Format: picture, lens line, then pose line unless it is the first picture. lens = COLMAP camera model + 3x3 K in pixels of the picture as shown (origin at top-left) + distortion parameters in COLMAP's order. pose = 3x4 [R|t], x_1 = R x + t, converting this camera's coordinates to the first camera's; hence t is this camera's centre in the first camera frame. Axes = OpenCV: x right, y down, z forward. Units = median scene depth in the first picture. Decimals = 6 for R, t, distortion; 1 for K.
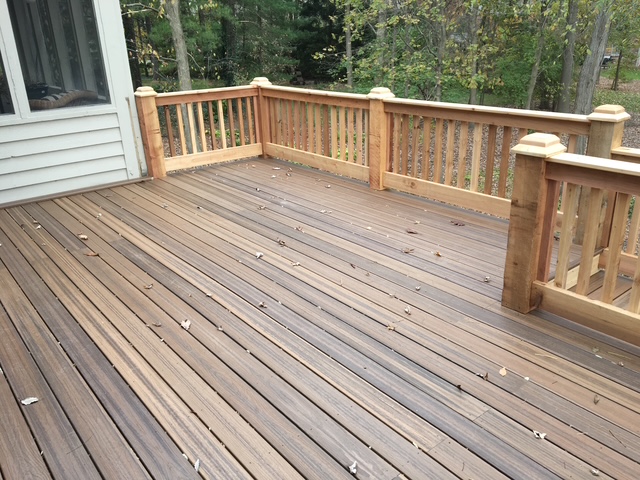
lens RADIAL K [[540.4, 0, 321.2], [0, 540.4, 239.3], [0, 0, 1]] dist [0.089104, -0.126848]
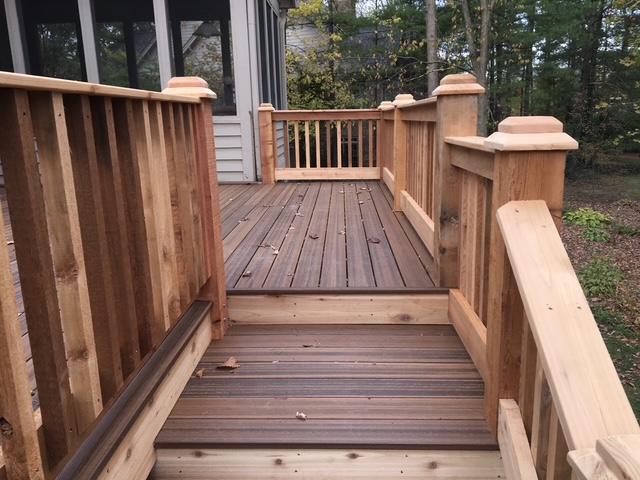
lens RADIAL K [[540.4, 0, 319.7], [0, 540.4, 240.6], [0, 0, 1]] dist [0.089104, -0.126848]
pose [[0.746735, 0.164156, -0.644547, 0.512331], [-0.246257, 0.968433, -0.038655, 0.016373], [0.617855, 0.187589, 0.763587, 0.236862]]
